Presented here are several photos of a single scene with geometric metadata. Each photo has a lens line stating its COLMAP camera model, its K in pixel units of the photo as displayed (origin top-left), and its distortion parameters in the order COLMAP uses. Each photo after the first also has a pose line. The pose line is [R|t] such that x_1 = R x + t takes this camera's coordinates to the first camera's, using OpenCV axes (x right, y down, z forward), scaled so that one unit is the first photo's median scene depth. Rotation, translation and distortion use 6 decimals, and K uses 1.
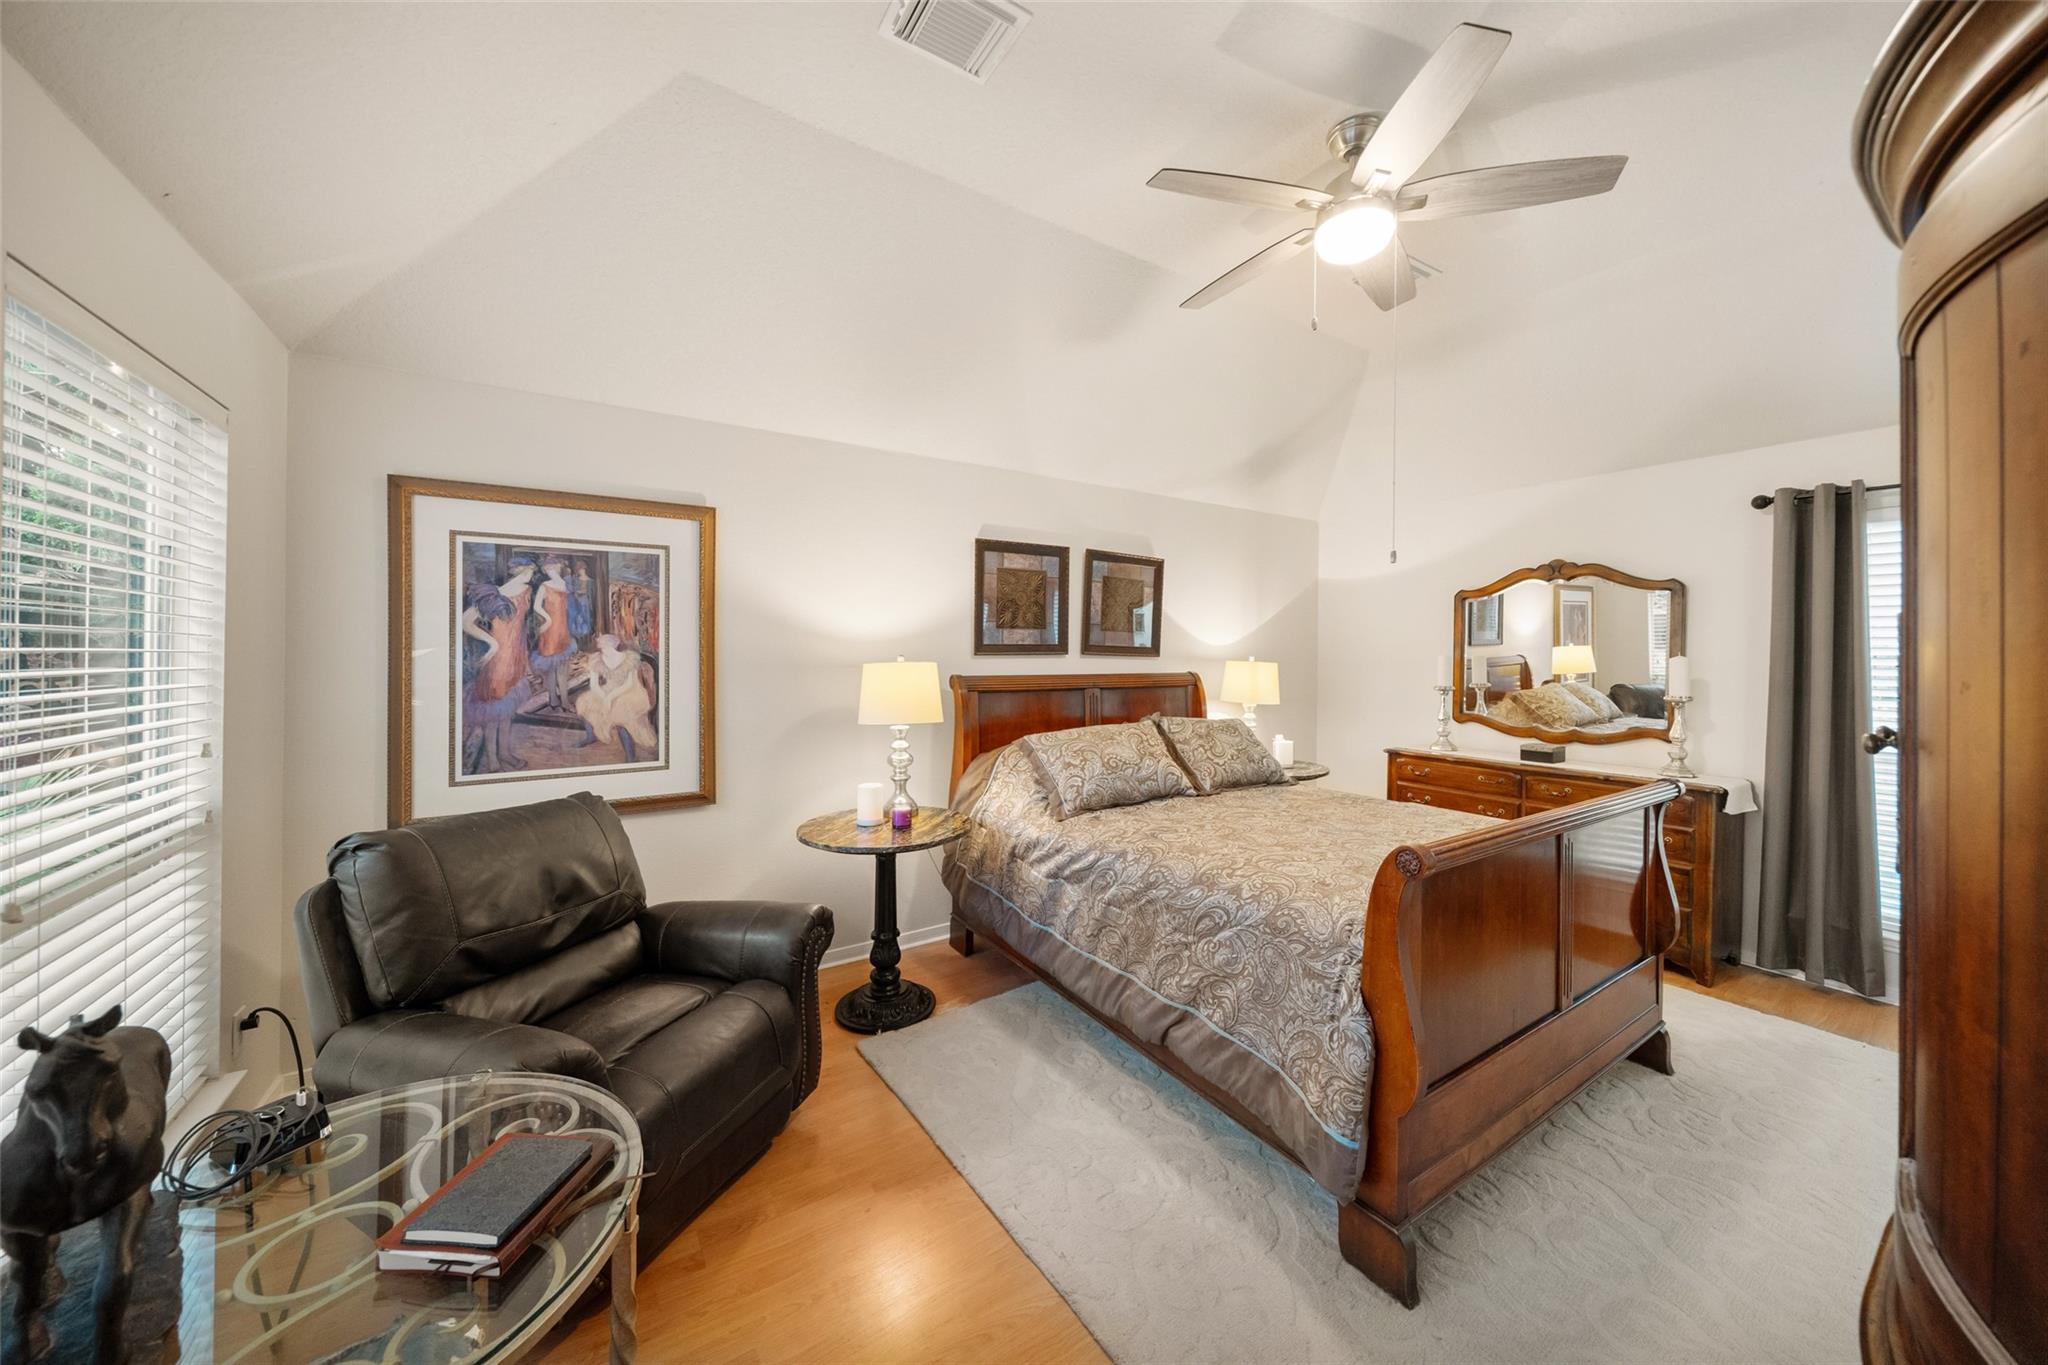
lens RADIAL K [[715.9, 0, 1038.9], [0, 715.9, 651.9], [0, 0, 1]] dist [-0.003006, -0.000109]
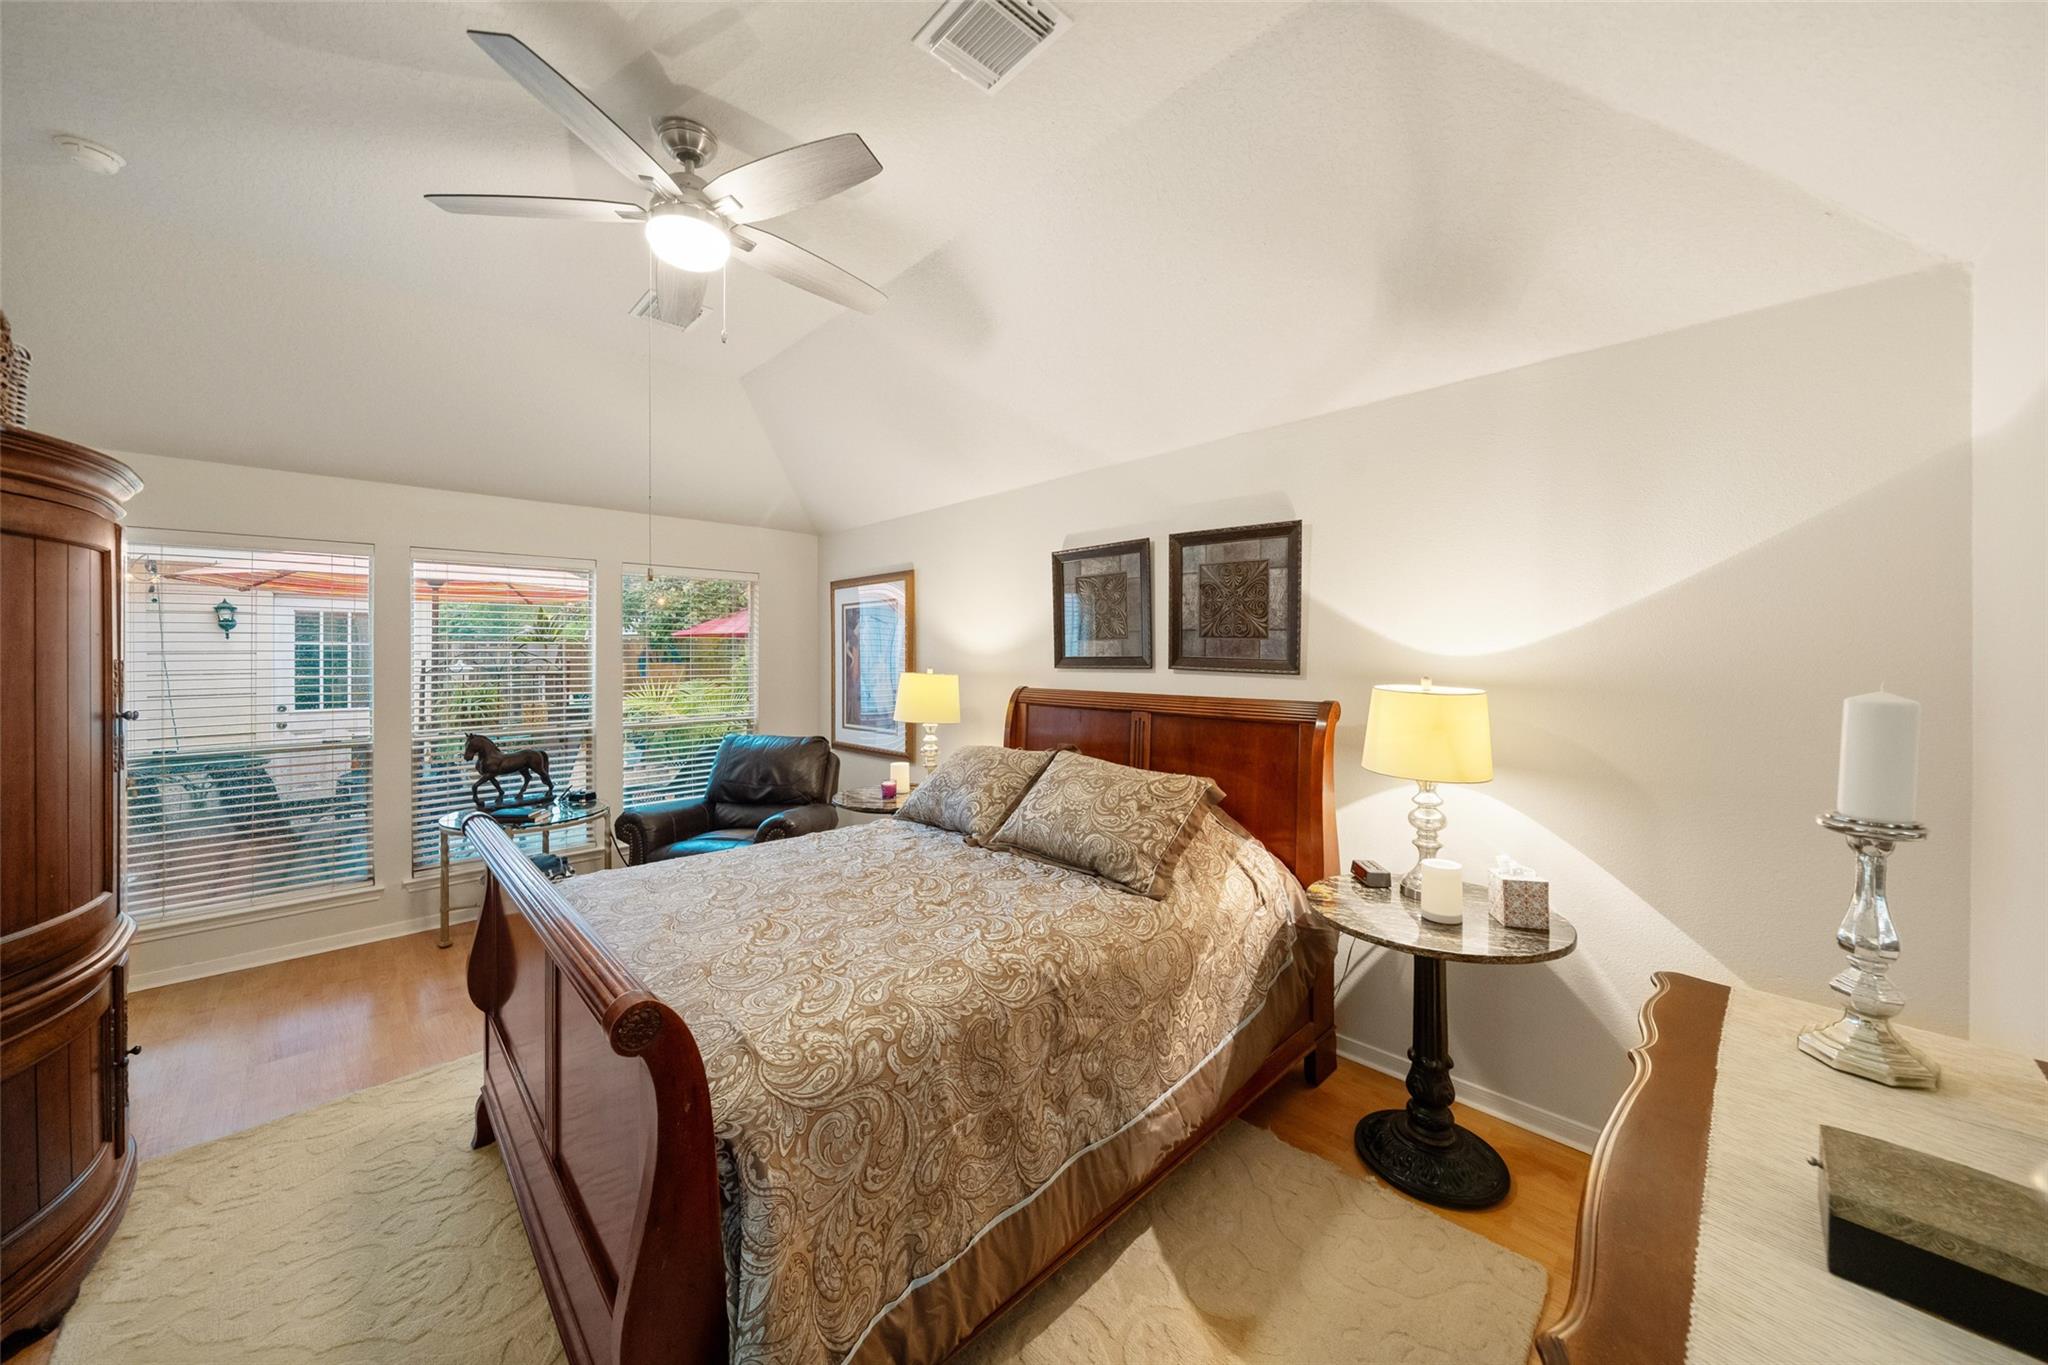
lens RADIAL K [[715.9, 0, 1038.9], [0, 715.9, 651.9], [0, 0, 1]] dist [-0.003006, -0.000109]
pose [[0.198751, -0.005014, -0.980037, 0.851804], [0.004482, 0.999981, -0.004207, -0.013126], [0.980040, -0.003556, 0.198770, 0.737094]]
